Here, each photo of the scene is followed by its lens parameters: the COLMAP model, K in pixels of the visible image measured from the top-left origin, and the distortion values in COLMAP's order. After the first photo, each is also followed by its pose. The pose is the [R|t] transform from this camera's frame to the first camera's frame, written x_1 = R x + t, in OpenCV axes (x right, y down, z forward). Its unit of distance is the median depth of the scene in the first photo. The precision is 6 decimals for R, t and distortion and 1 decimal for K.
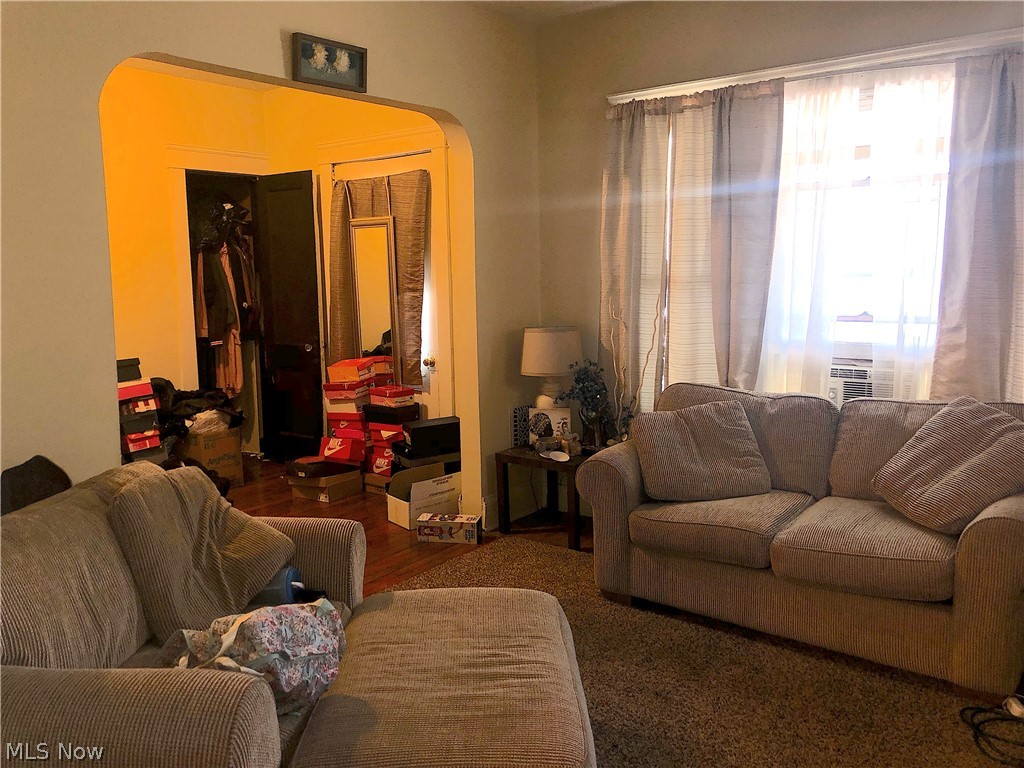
lens RADIAL K [[845.3, 0, 511.9], [0, 845.3, 384.1], [0, 0, 1]] dist [0.009395, -0.014723]
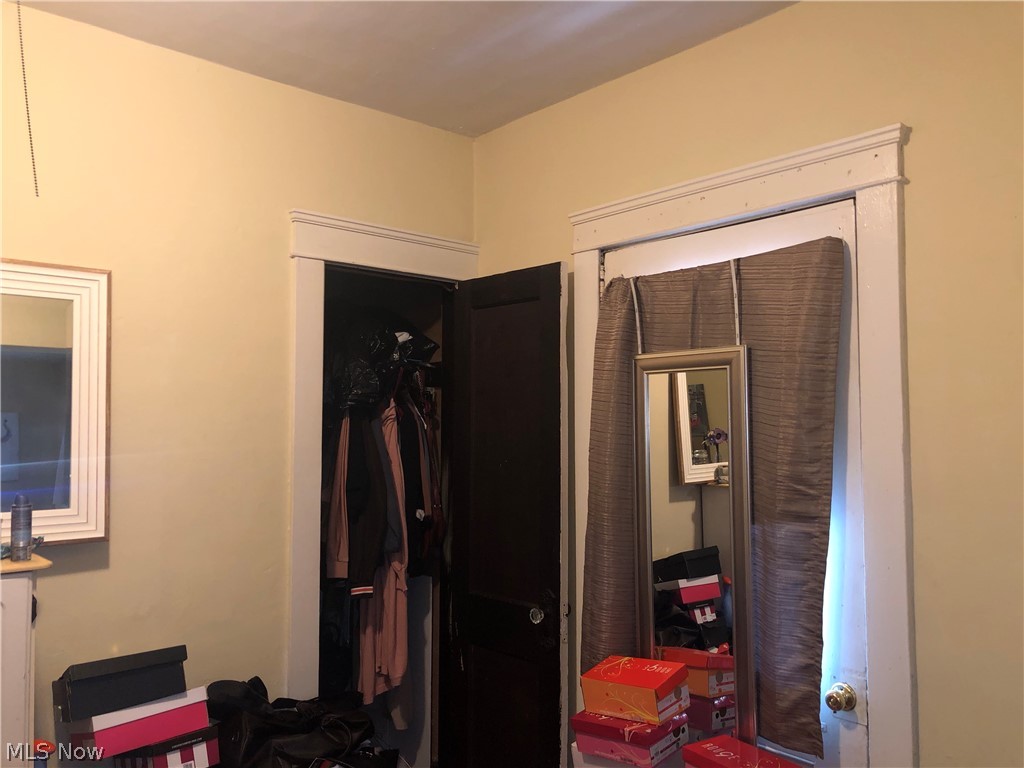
lens RADIAL K [[845.3, 0, 511.9], [0, 845.3, 383.9], [0, 0, 1]] dist [0.009395, -0.014723]
pose [[0.977220, 0.009146, -0.212030, -0.153051], [-0.047924, 0.982774, -0.178487, -0.086330], [0.206745, 0.184583, 0.960825, 0.506987]]
